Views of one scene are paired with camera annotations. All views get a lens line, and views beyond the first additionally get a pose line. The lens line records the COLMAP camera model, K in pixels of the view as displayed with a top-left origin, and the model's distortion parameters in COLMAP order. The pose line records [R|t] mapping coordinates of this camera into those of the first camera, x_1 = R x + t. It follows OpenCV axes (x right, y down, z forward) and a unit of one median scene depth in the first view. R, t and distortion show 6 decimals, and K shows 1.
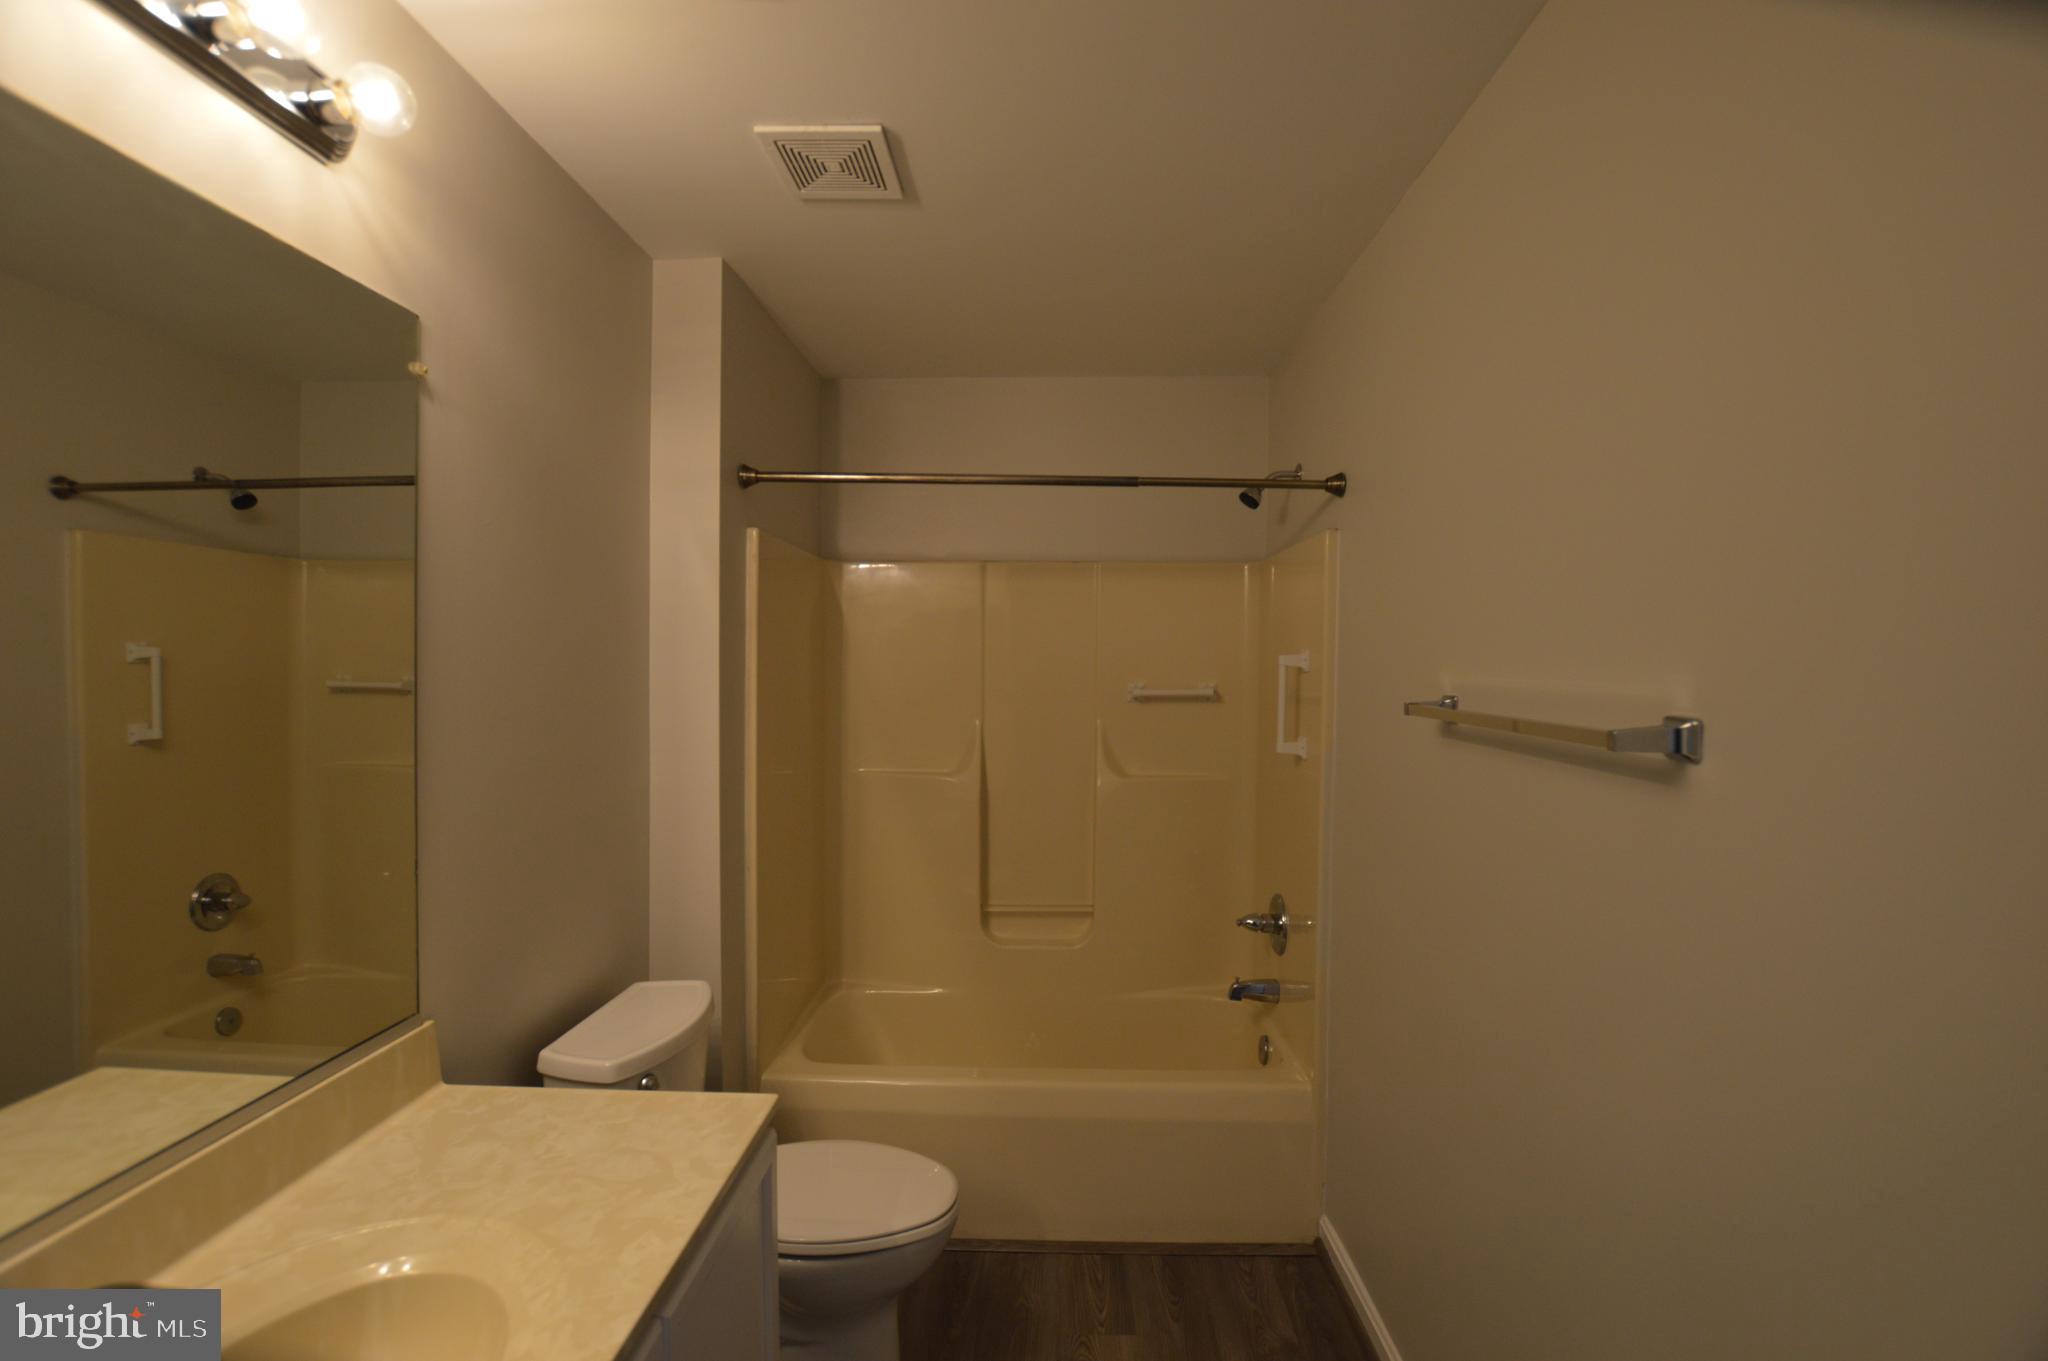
lens RADIAL K [[912.6, 0, 1030.2], [0, 912.6, 684.9], [0, 0, 1]] dist [-0.030804, 0.002433]
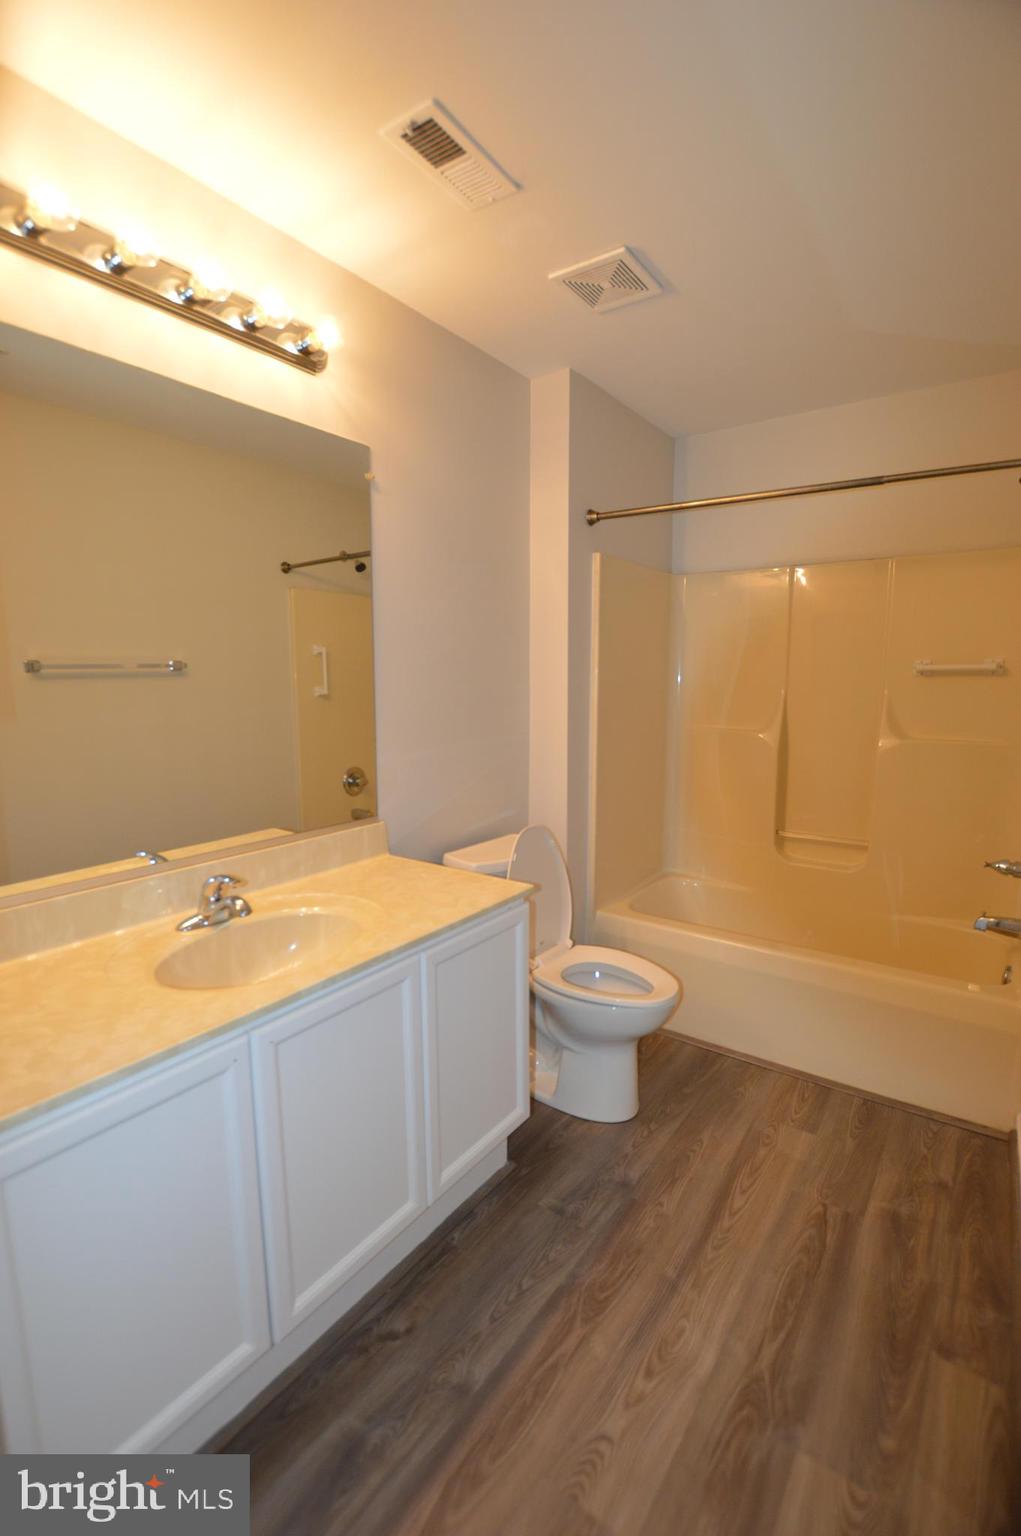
lens RADIAL K [[684.4, 0, 507.8], [0, 684.4, 774.1], [0, 0, 1]] dist [-0.030804, 0.002433]
pose [[0.826291, 0.072986, -0.558495, 0.229997], [-0.003889, 0.992284, 0.123921, 0.051027], [0.563231, -0.100223, 0.820199, -0.038032]]
